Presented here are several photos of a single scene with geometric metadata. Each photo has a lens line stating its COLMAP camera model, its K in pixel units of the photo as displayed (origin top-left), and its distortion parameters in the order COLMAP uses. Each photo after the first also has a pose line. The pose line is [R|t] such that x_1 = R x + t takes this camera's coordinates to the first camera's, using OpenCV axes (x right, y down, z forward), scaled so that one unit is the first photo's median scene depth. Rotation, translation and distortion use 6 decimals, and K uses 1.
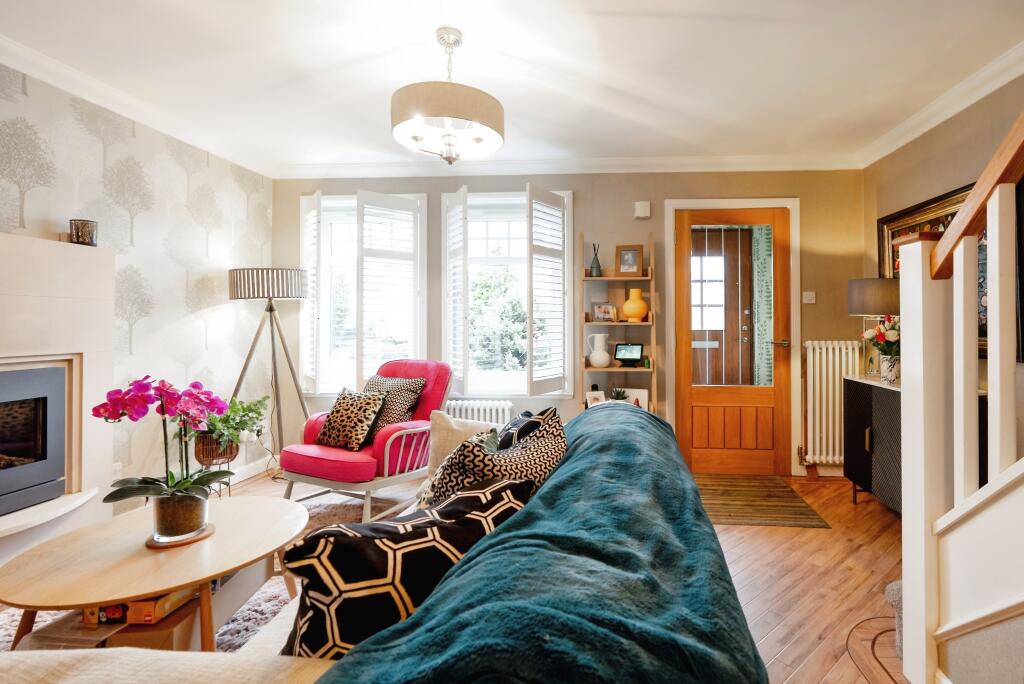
lens RADIAL K [[453.9, 0, 542.7], [0, 453.9, 340.7], [0, 0, 1]] dist [-0.001365, 0.000285]
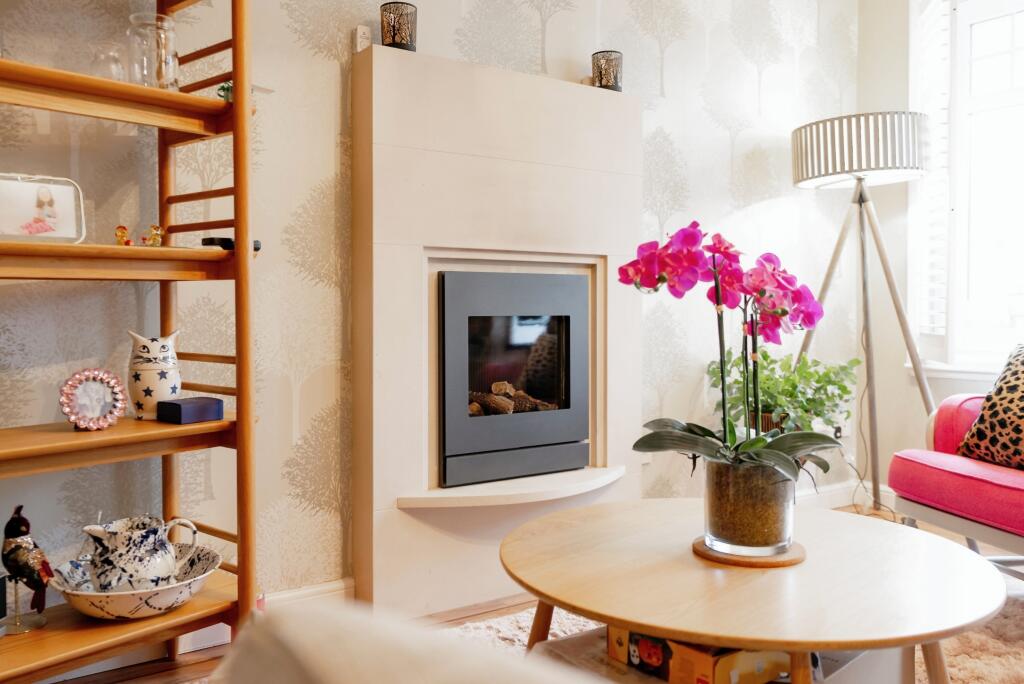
lens RADIAL K [[839.6, 0, 512.0], [0, 839.6, 342.0], [0, 0, 1]] dist [-0.004083, -0.000800]
pose [[0.615845, 0.023428, -0.787519, -0.154268], [0.010200, 0.999237, 0.037703, 0.107411], [0.787801, -0.031252, 0.615136, 0.154918]]
